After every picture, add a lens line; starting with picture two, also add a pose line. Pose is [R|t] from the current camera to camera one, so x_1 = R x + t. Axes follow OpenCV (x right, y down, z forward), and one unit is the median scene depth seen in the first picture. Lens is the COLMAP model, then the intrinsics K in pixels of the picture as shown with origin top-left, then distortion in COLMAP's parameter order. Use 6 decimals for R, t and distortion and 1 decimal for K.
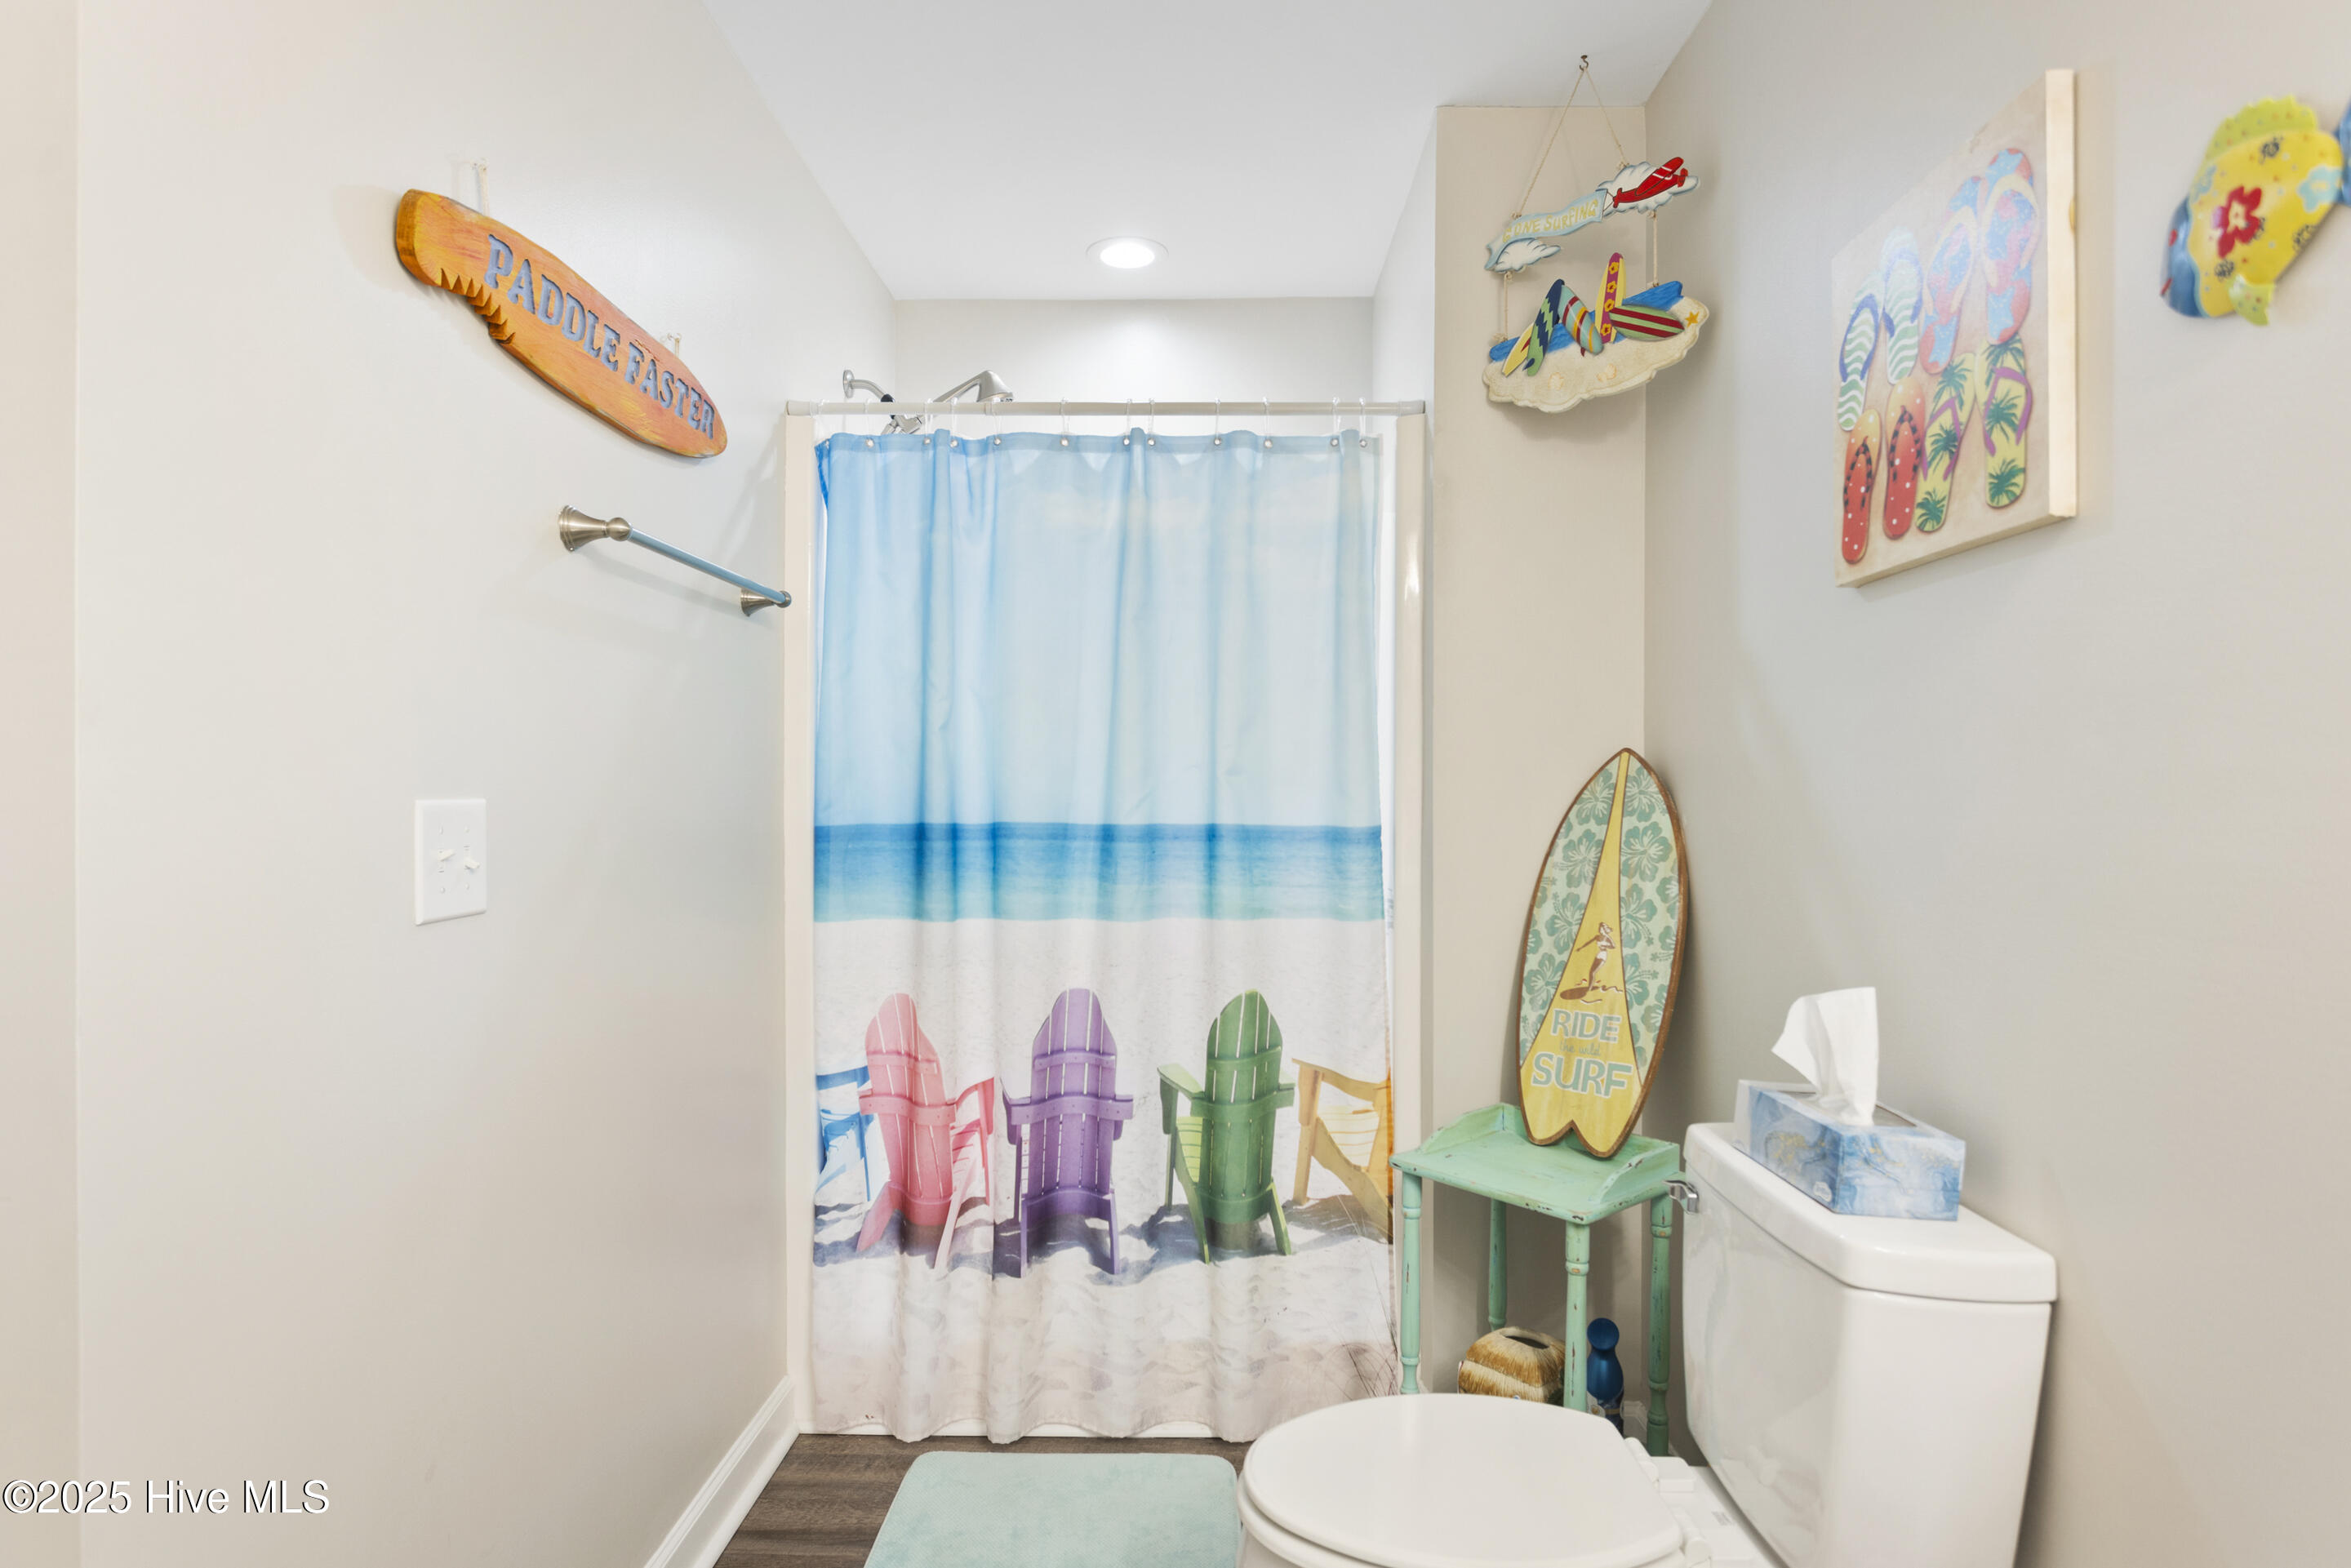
lens RADIAL K [[1408.8, 0, 1171.8], [0, 1408.8, 802.1], [0, 0, 1]] dist [-0.007828, -0.000706]
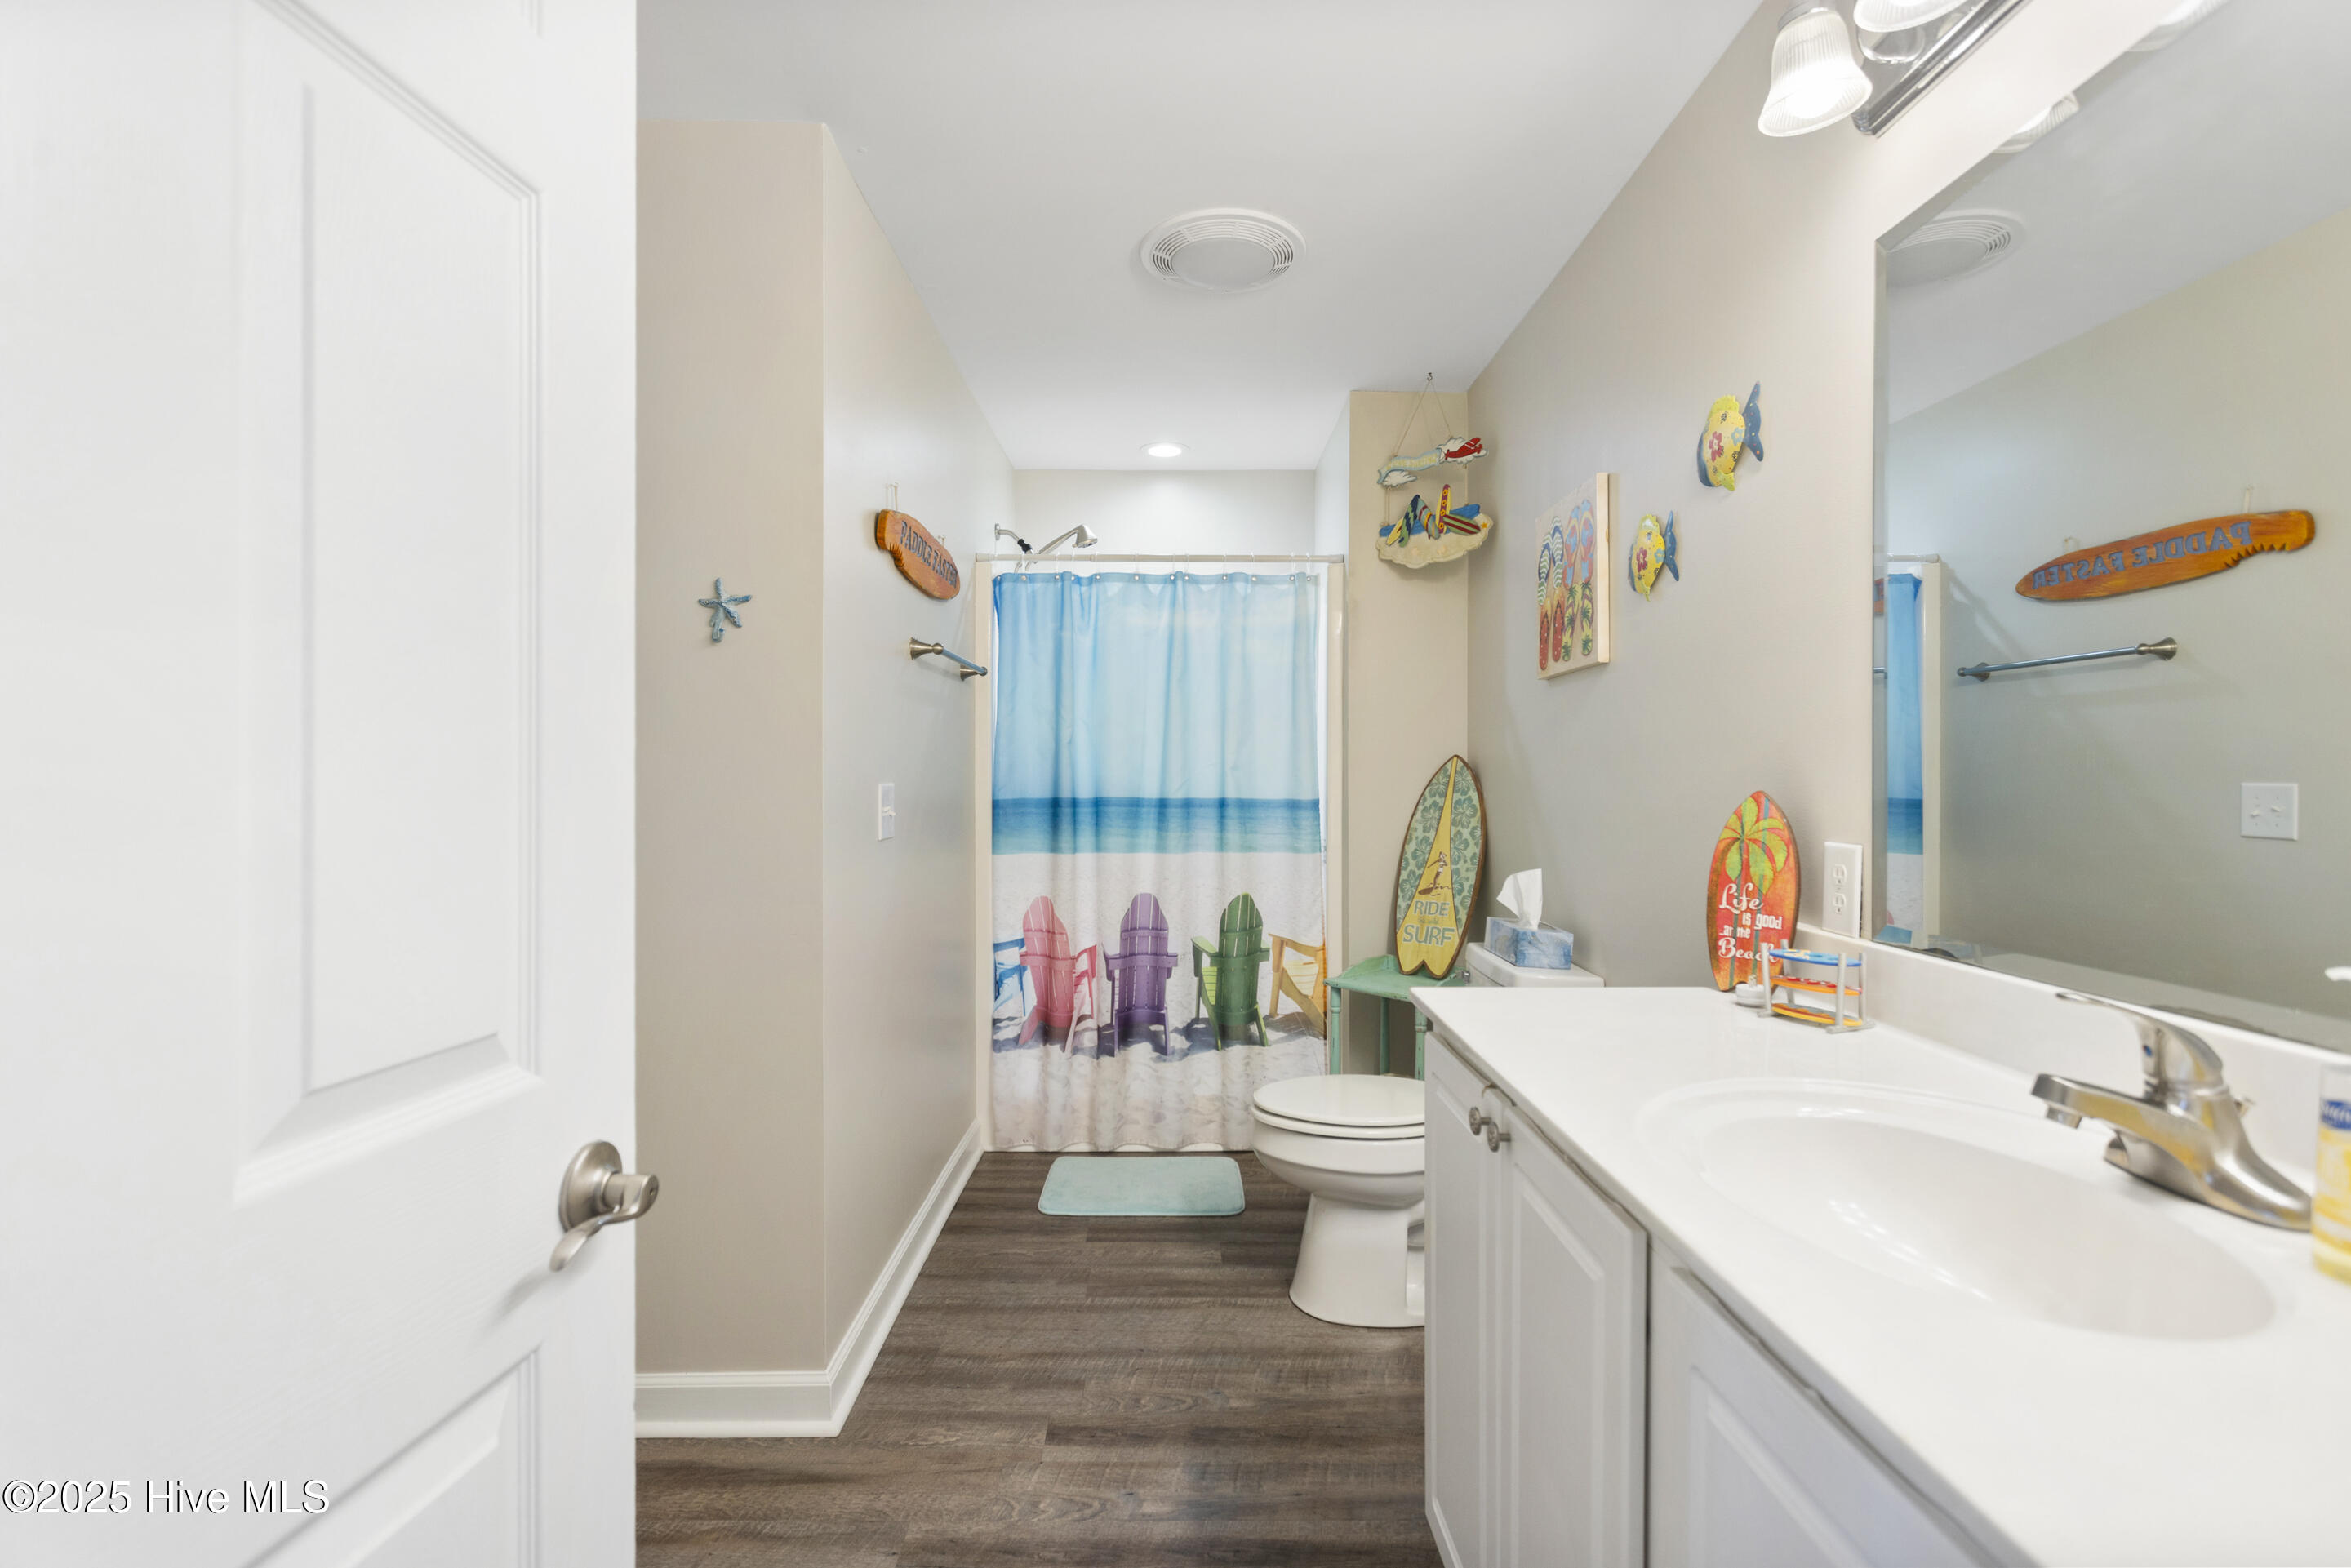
lens RADIAL K [[1109.0, 0, 1180.6], [0, 1109.0, 779.5], [0, 0, 1]] dist [0.003042, 0.000712]
pose [[0.999848, -0.000651, 0.017399, -0.049421], [0.000780, 0.999972, -0.007388, 0.002844], [-0.017394, 0.007401, 0.999821, -0.389923]]
